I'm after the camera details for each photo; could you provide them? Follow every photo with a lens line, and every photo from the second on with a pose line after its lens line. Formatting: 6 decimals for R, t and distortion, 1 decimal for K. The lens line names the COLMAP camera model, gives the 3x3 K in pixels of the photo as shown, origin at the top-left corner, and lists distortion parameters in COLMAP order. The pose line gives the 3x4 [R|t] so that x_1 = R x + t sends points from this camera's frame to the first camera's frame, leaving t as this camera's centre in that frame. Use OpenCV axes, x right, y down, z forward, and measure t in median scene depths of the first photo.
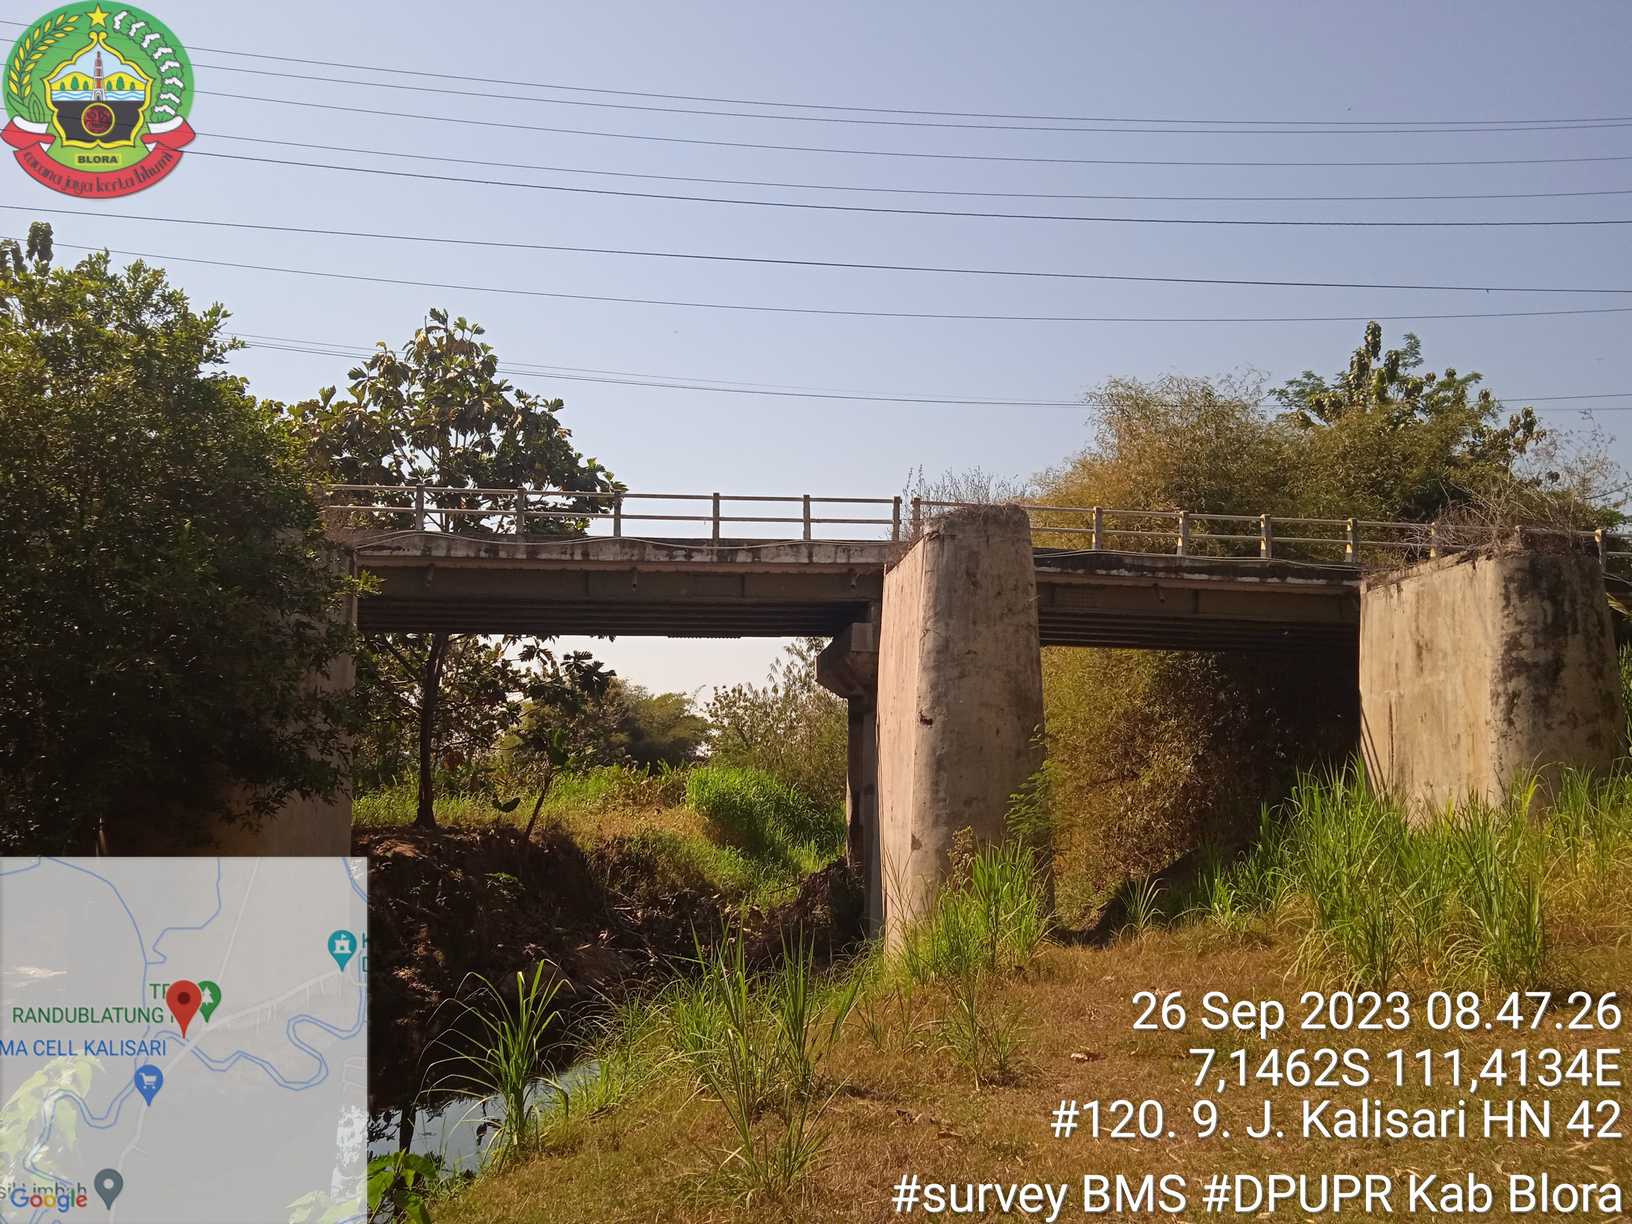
lens RADIAL K [[1280.6, 0, 807.6], [0, 1280.6, 654.1], [0, 0, 1]] dist [0.005129, 0.000669]
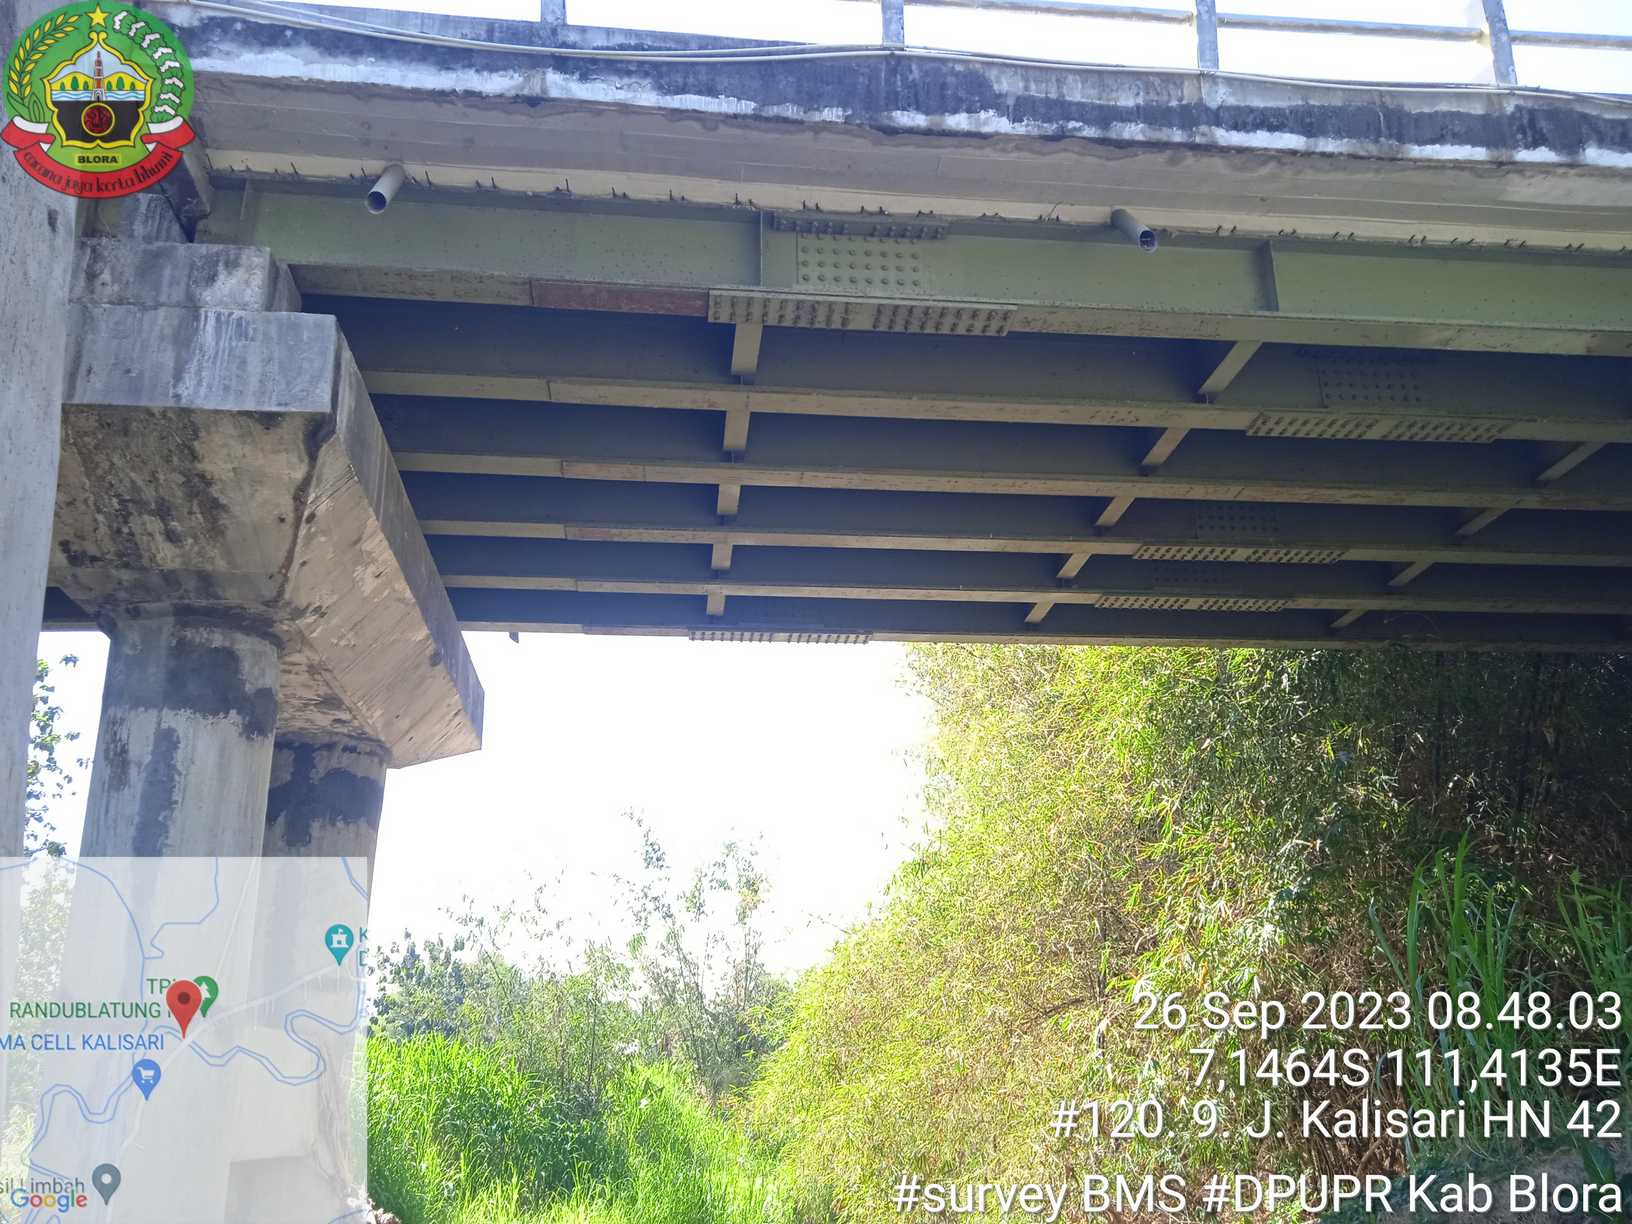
lens RADIAL K [[1322.3, 0, 824.9], [0, 1322.3, 636.2], [0, 0, 1]] dist [0.005758, -0.001681]
pose [[0.999337, -0.026332, 0.025154, 0.200208], [0.031286, 0.974305, -0.223050, 0.102735], [-0.018635, 0.223689, 0.974482, 0.748592]]
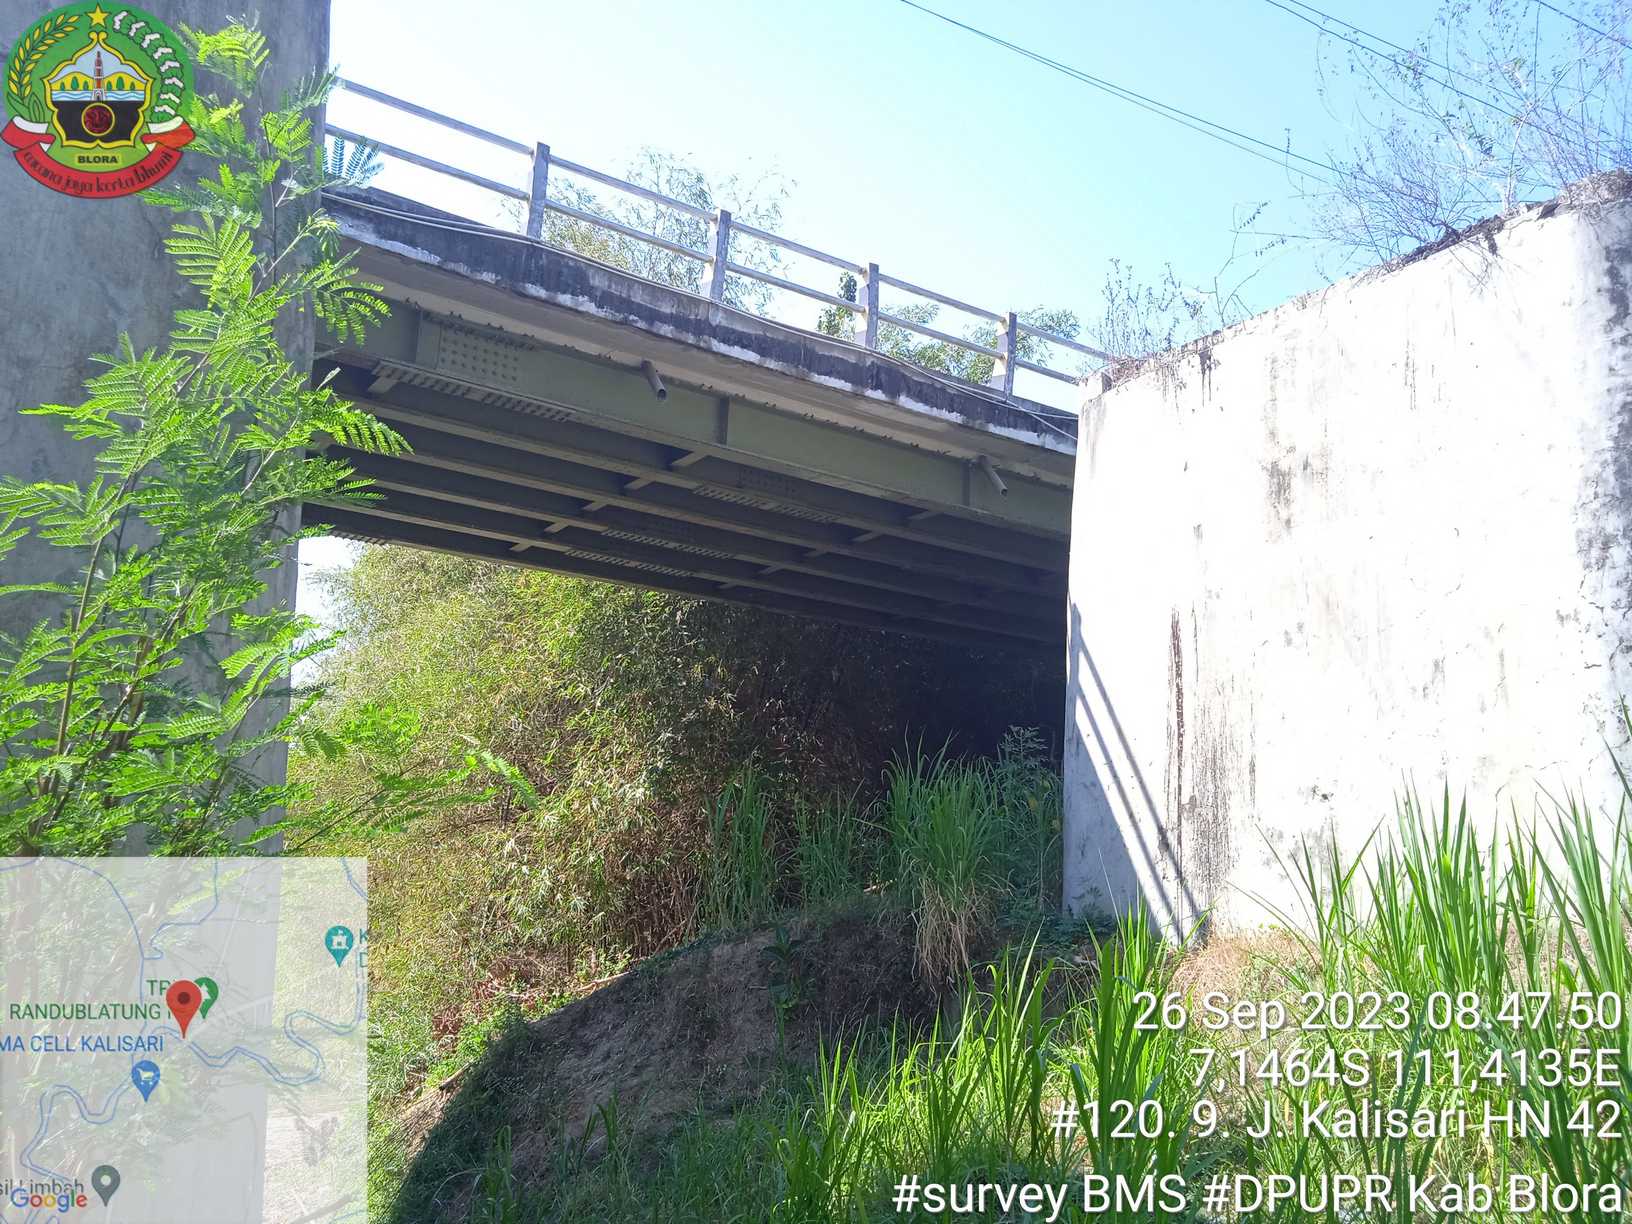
lens RADIAL K [[1322.3, 0, 824.9], [0, 1322.3, 636.2], [0, 0, 1]] dist [0.005758, -0.001681]
pose [[0.874103, 0.108437, 0.473483, 0.116746], [-0.072584, 0.992978, -0.093413, 0.083251], [-0.480288, 0.047285, 0.875836, 0.570936]]
